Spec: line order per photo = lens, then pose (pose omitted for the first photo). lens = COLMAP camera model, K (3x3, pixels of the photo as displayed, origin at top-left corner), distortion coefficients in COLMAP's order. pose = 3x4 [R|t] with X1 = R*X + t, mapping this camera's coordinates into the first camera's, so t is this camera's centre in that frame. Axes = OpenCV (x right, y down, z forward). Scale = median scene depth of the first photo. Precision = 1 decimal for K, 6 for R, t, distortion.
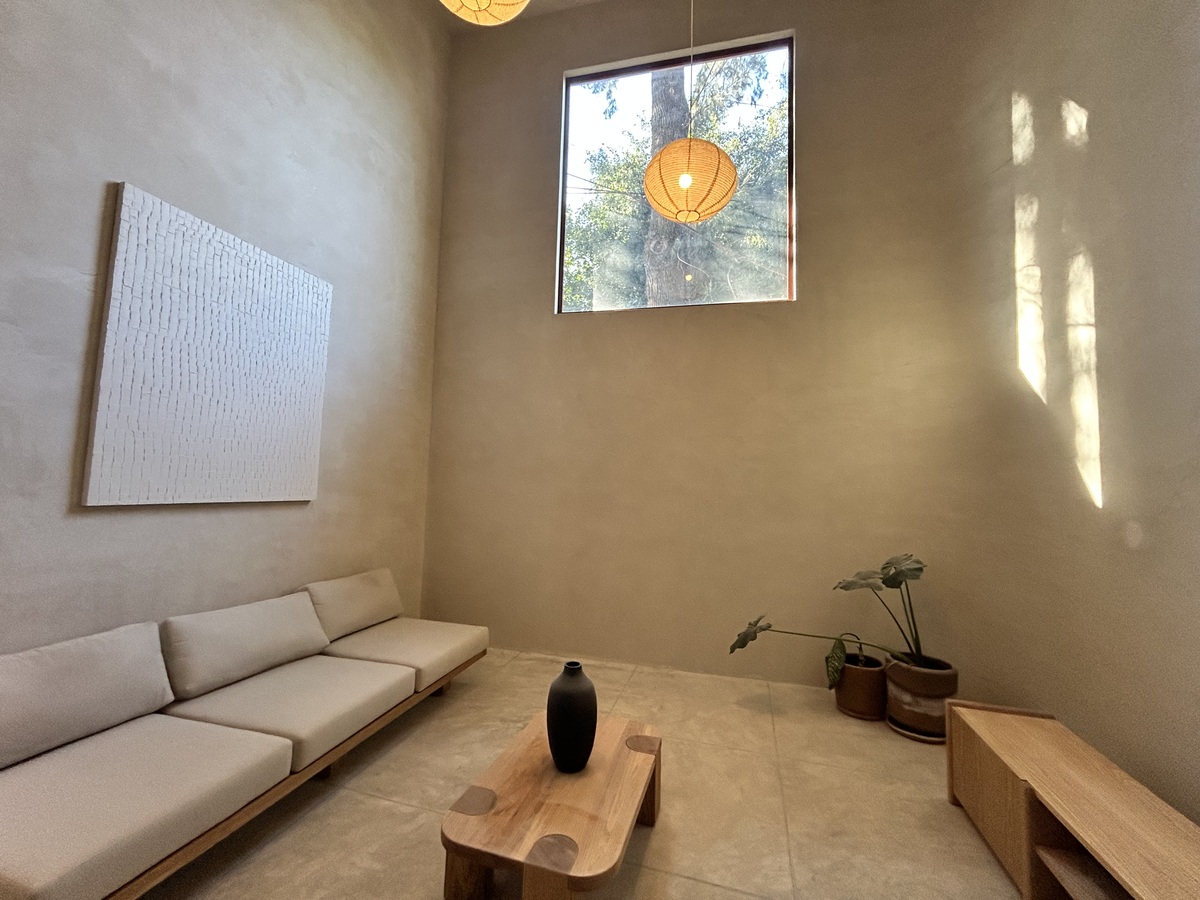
lens RADIAL K [[495.5, 0, 600.0], [0, 495.5, 450.0], [0, 0, 1]] dist [-0.000066, 0.008712]
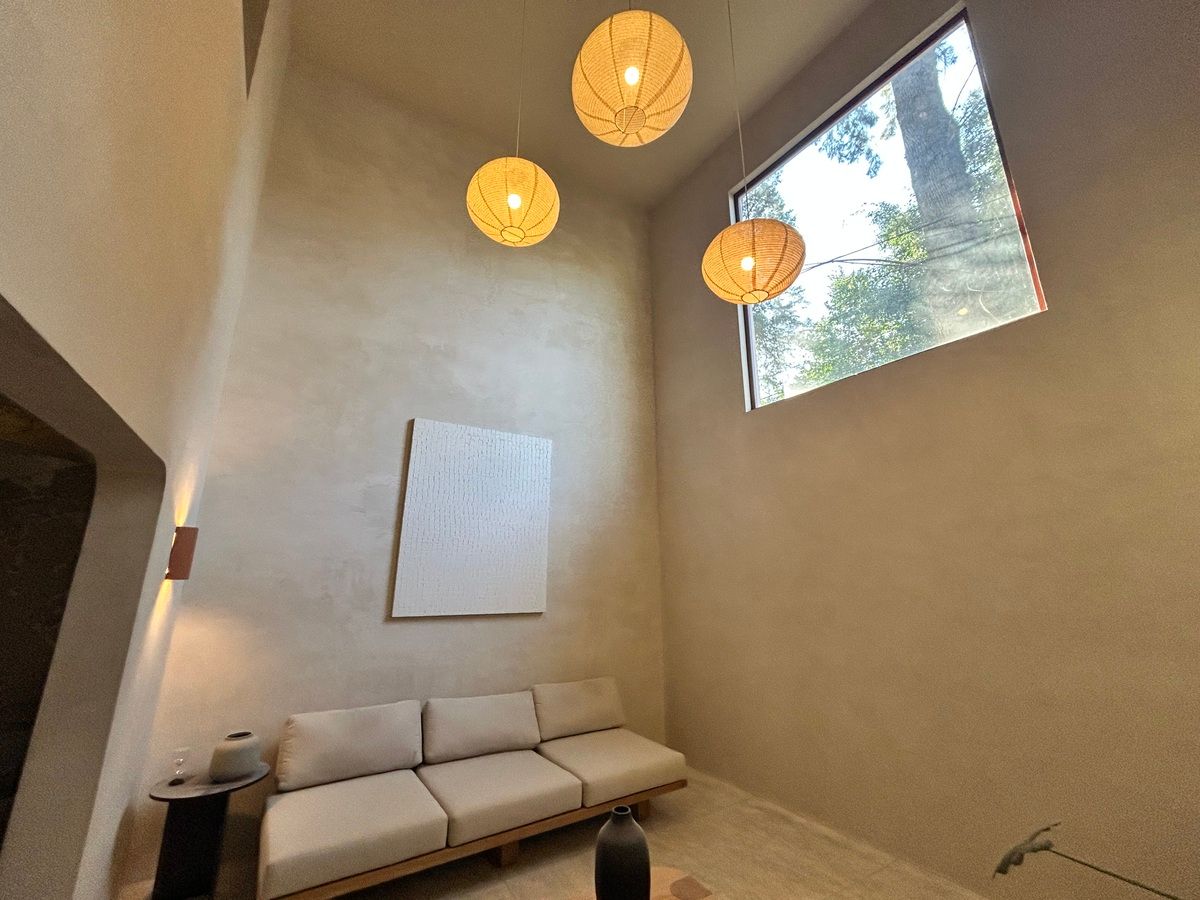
lens RADIAL K [[495.5, 0, 600.0], [0, 495.5, 450.0], [0, 0, 1]] dist [-0.000066, 0.008712]
pose [[0.740837, -0.198599, -0.641653, 0.439286], [0.067708, 0.972504, -0.222826, -0.007686], [0.668263, 0.121633, 0.733914, 0.148913]]
